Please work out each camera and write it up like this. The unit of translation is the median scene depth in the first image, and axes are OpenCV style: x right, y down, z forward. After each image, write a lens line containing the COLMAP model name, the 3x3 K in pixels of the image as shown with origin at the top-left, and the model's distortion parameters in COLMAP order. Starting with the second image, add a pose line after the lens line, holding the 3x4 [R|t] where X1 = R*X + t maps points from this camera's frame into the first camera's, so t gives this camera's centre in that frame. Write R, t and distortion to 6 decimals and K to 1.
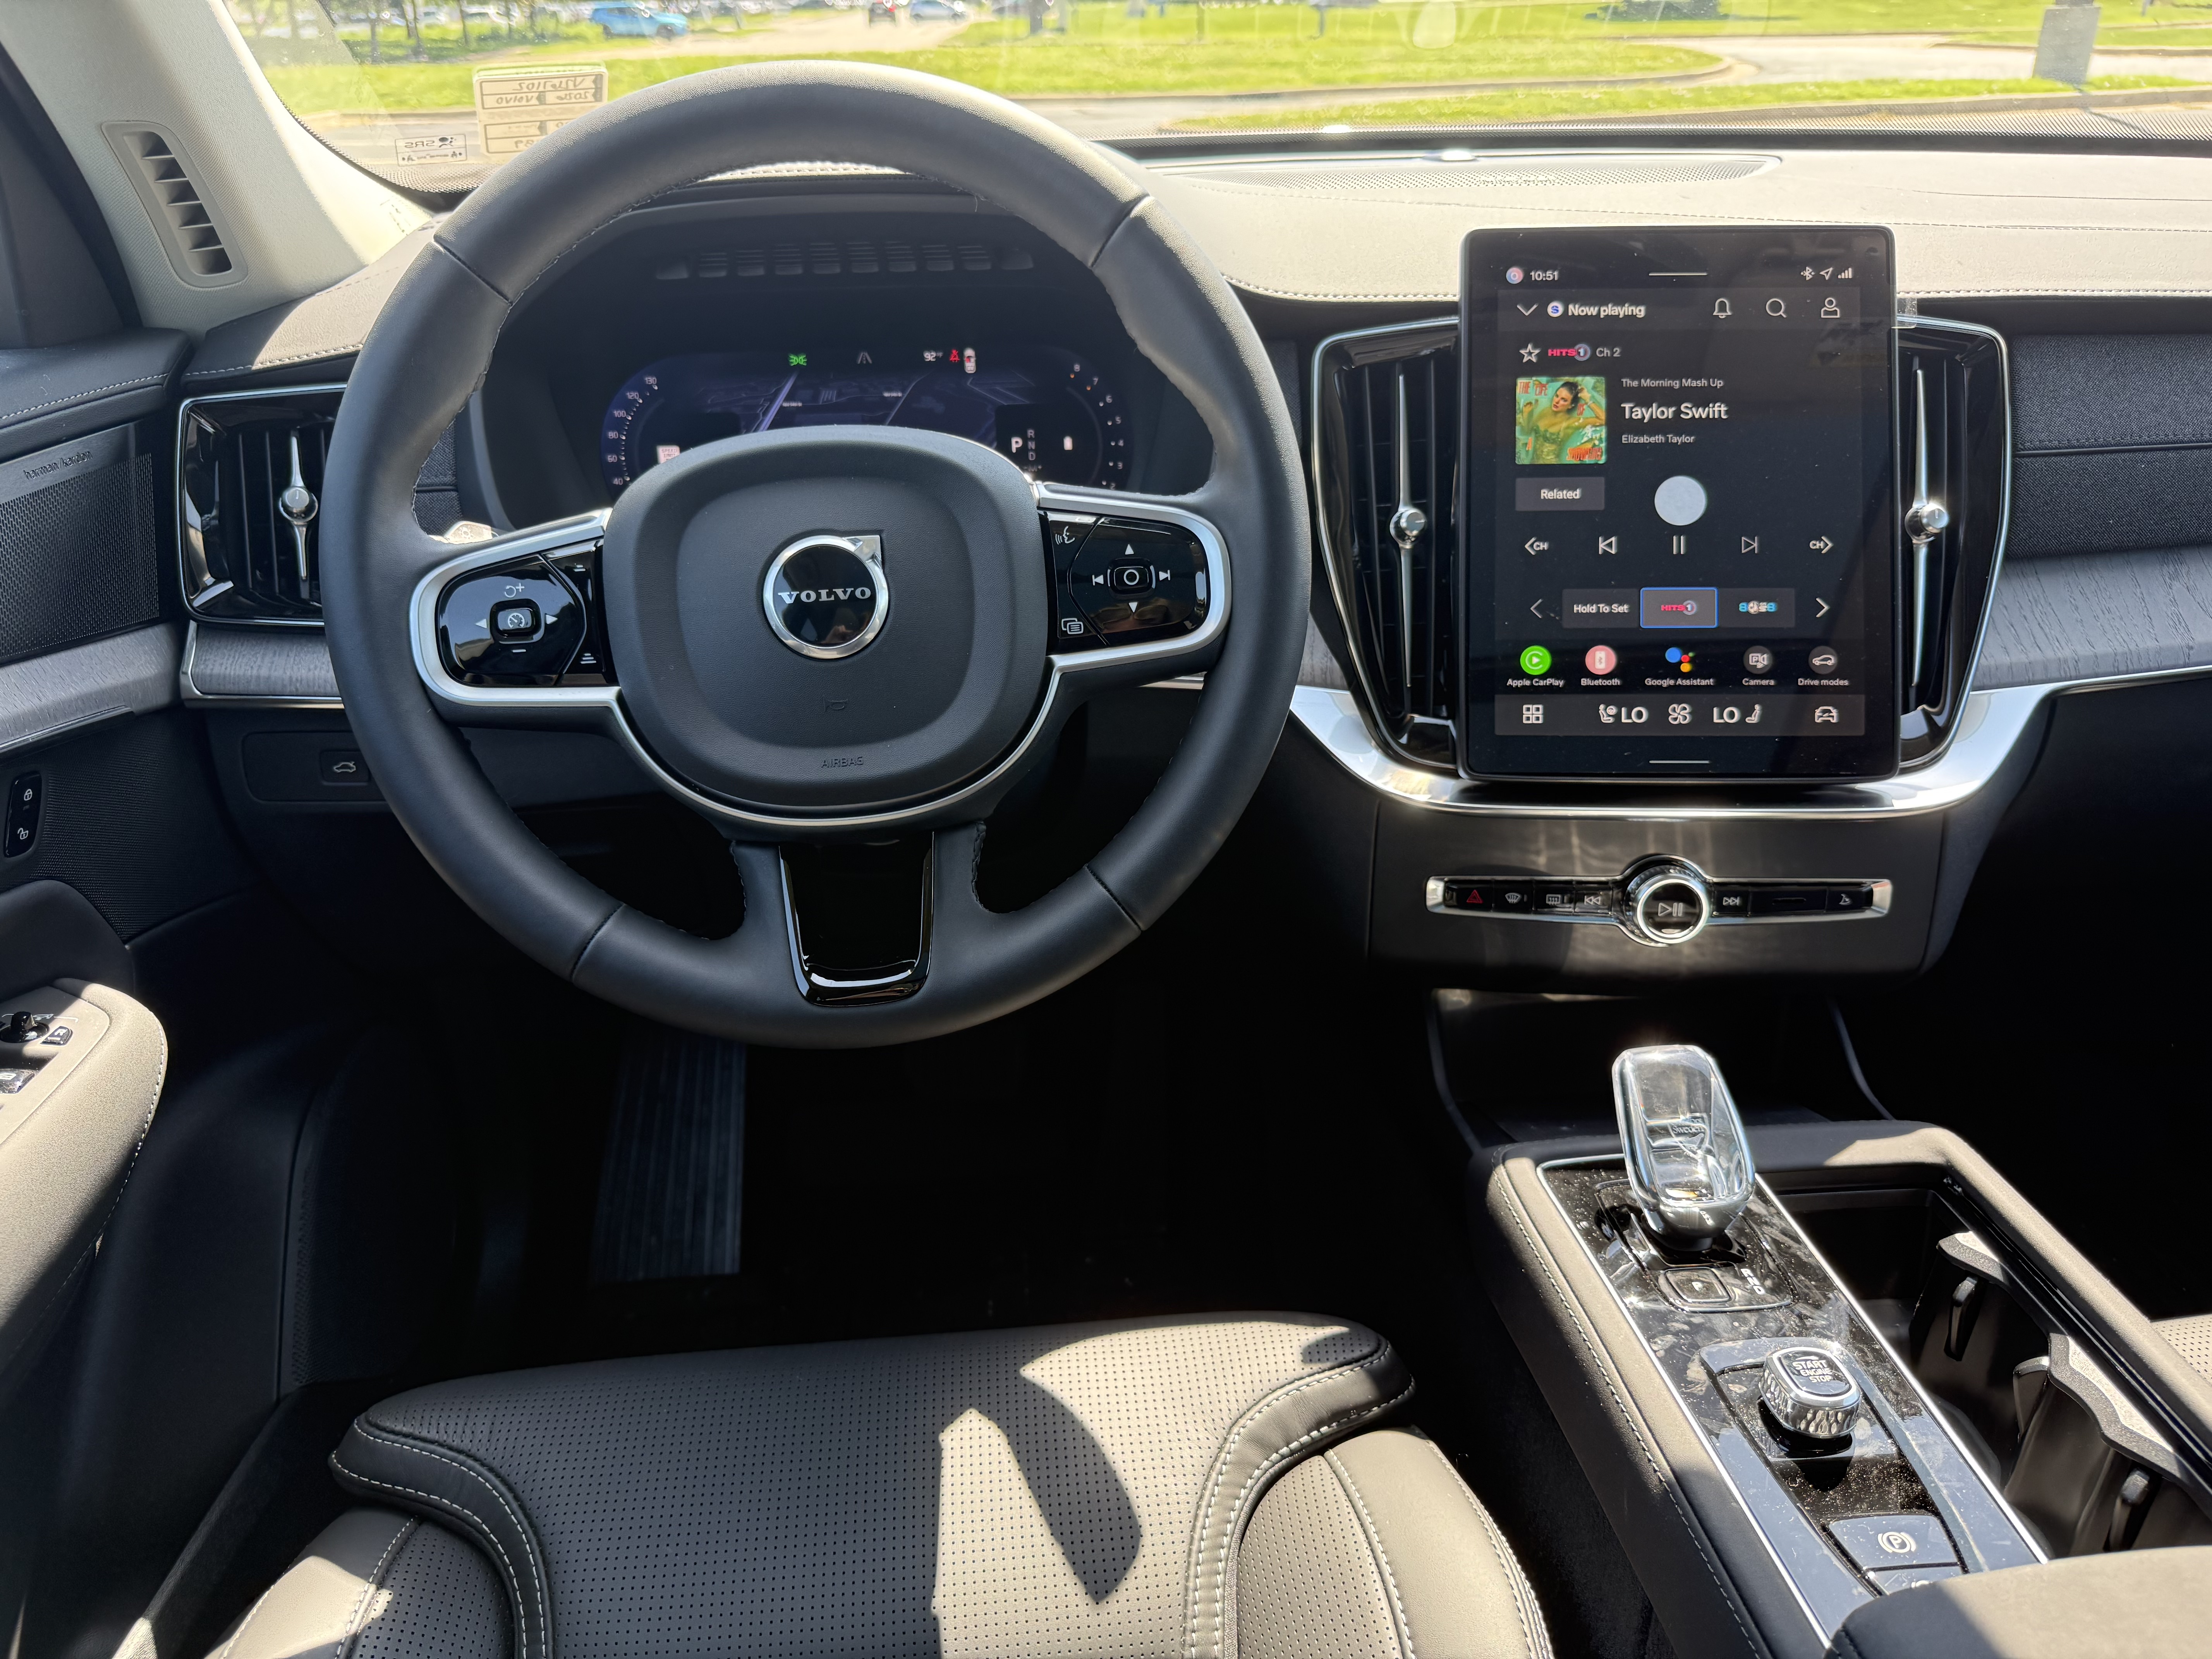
lens RADIAL K [[1559.0, 0, 1106.0], [0, 1559.0, 829.5], [0, 0, 1]] dist [-0.052299, -0.000061]
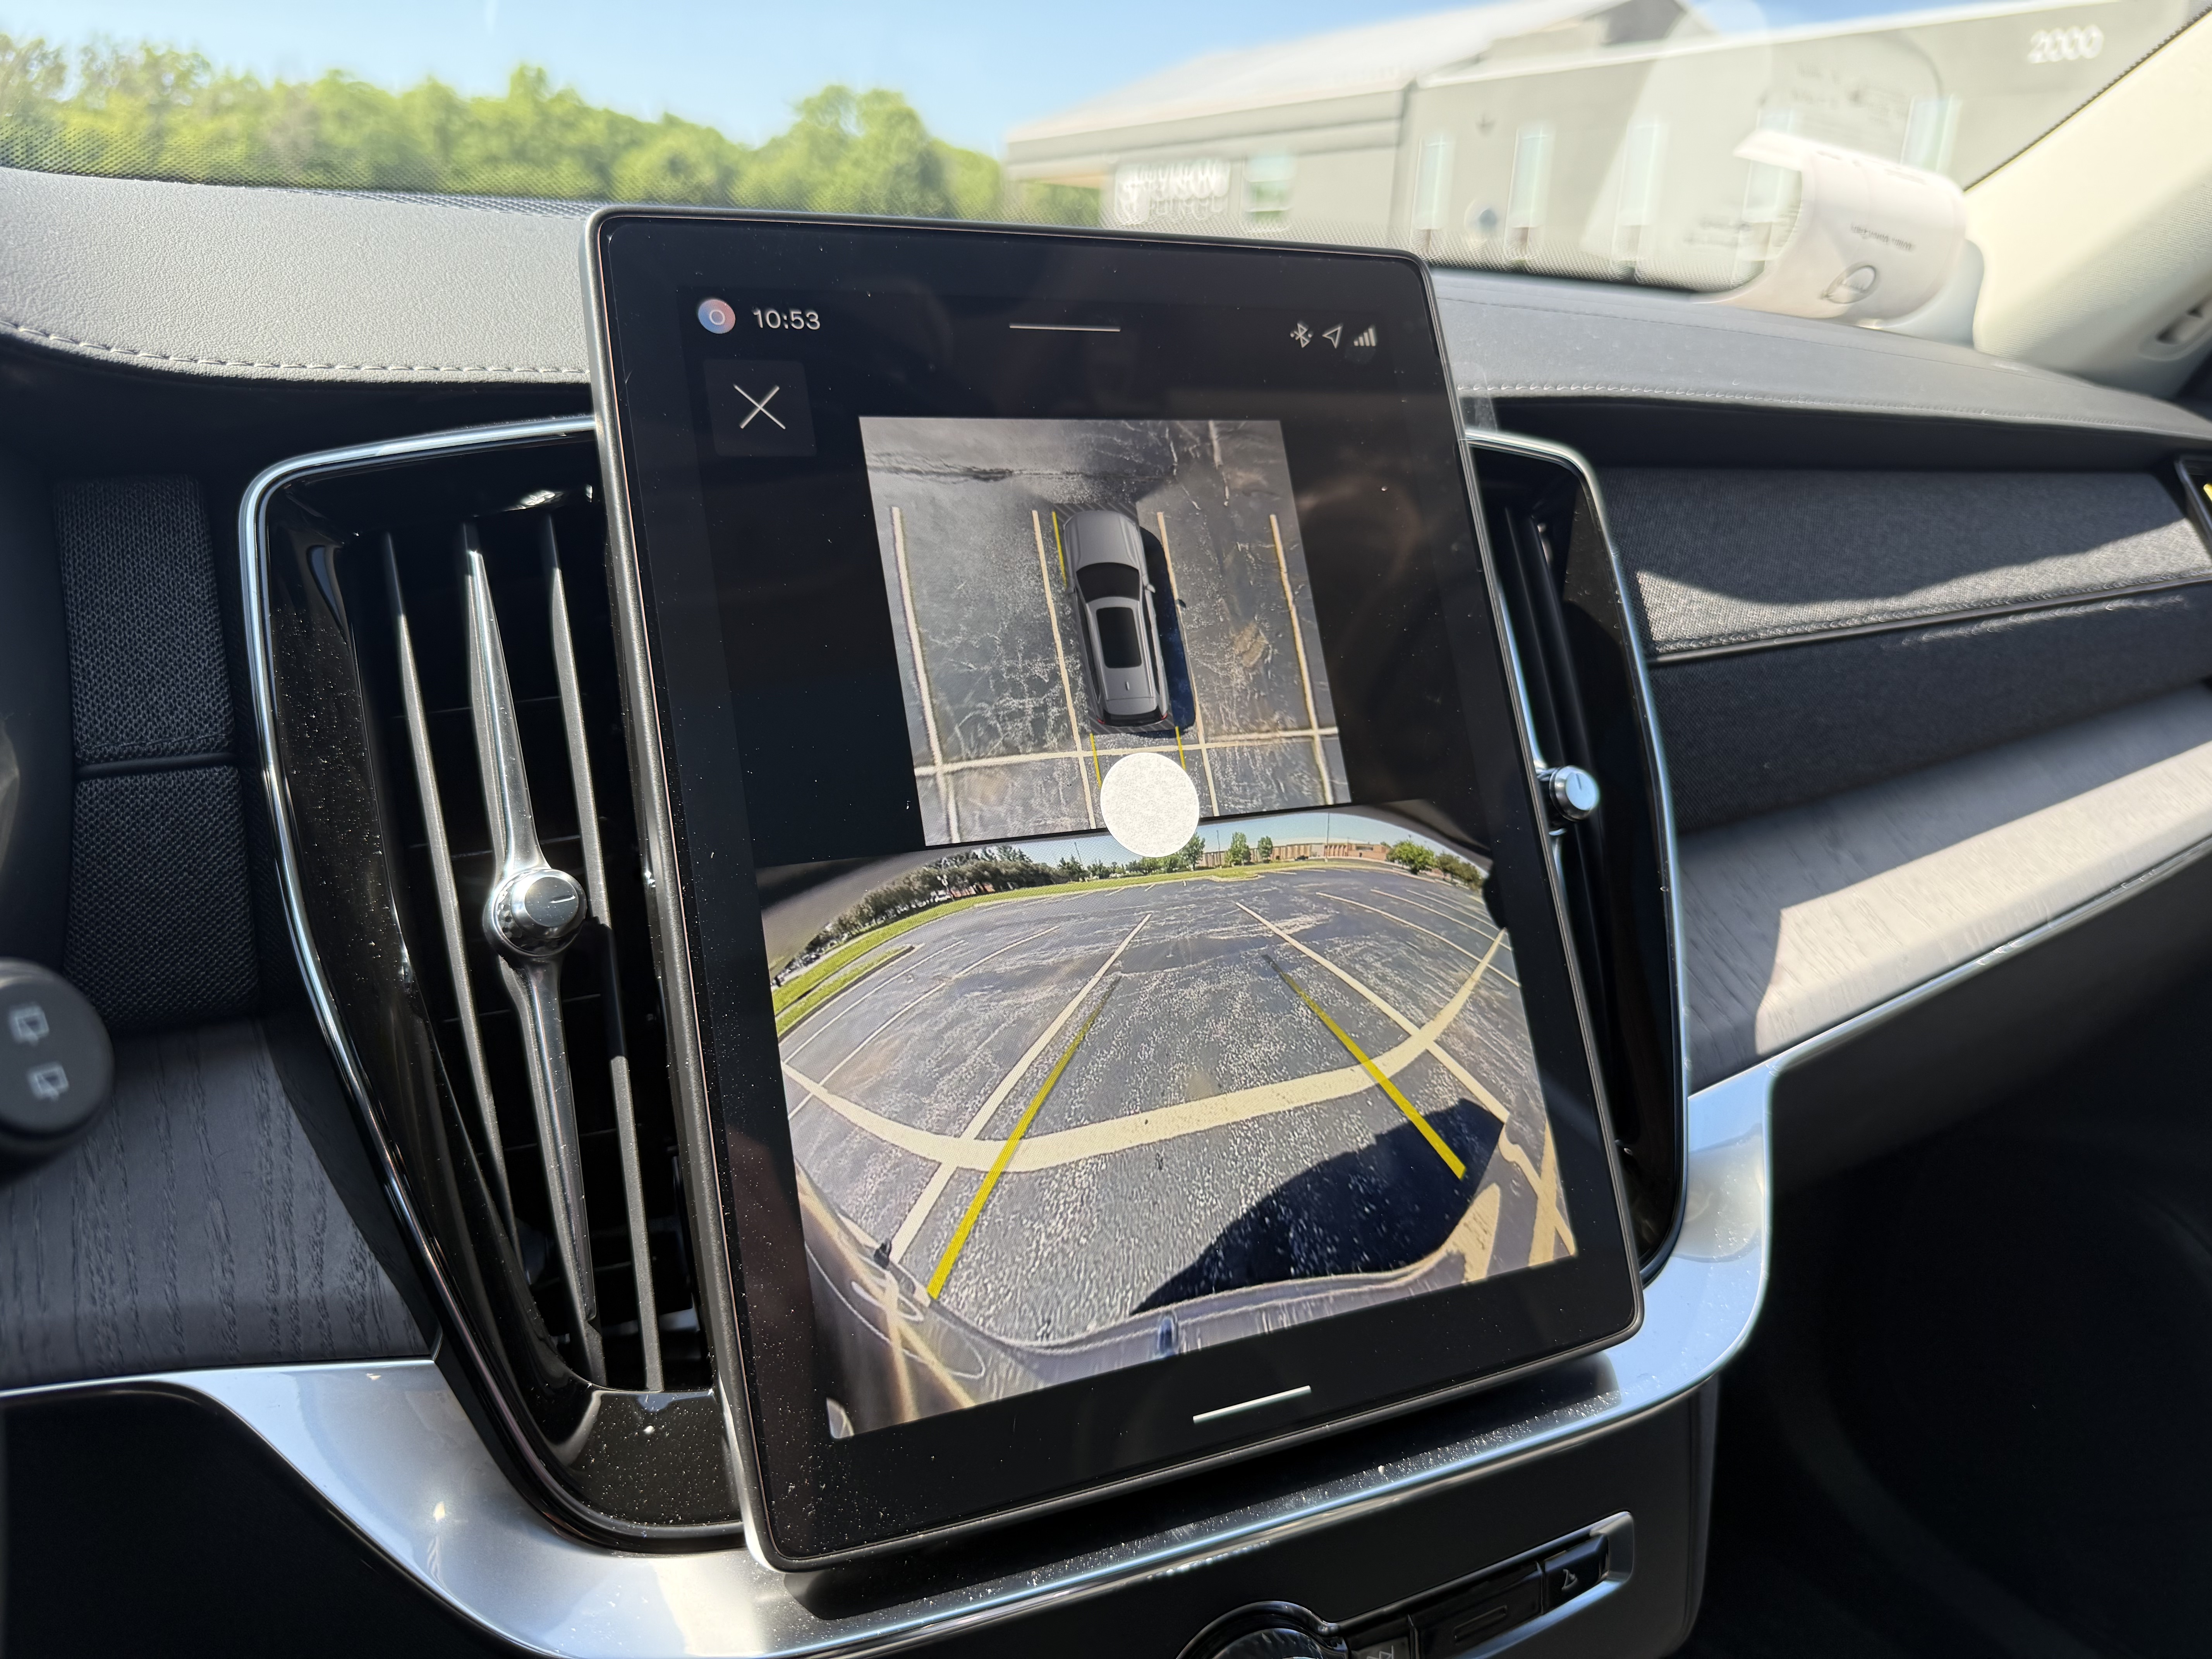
lens RADIAL K [[1559.0, 0, 1106.0], [0, 1559.0, 829.5], [0, 0, 1]] dist [-0.052299, -0.000061]
pose [[0.862954, -0.093909, 0.496478, 0.133364], [0.167652, 0.980129, -0.106014, -0.158134], [-0.476658, 0.174721, 0.861551, 0.608663]]
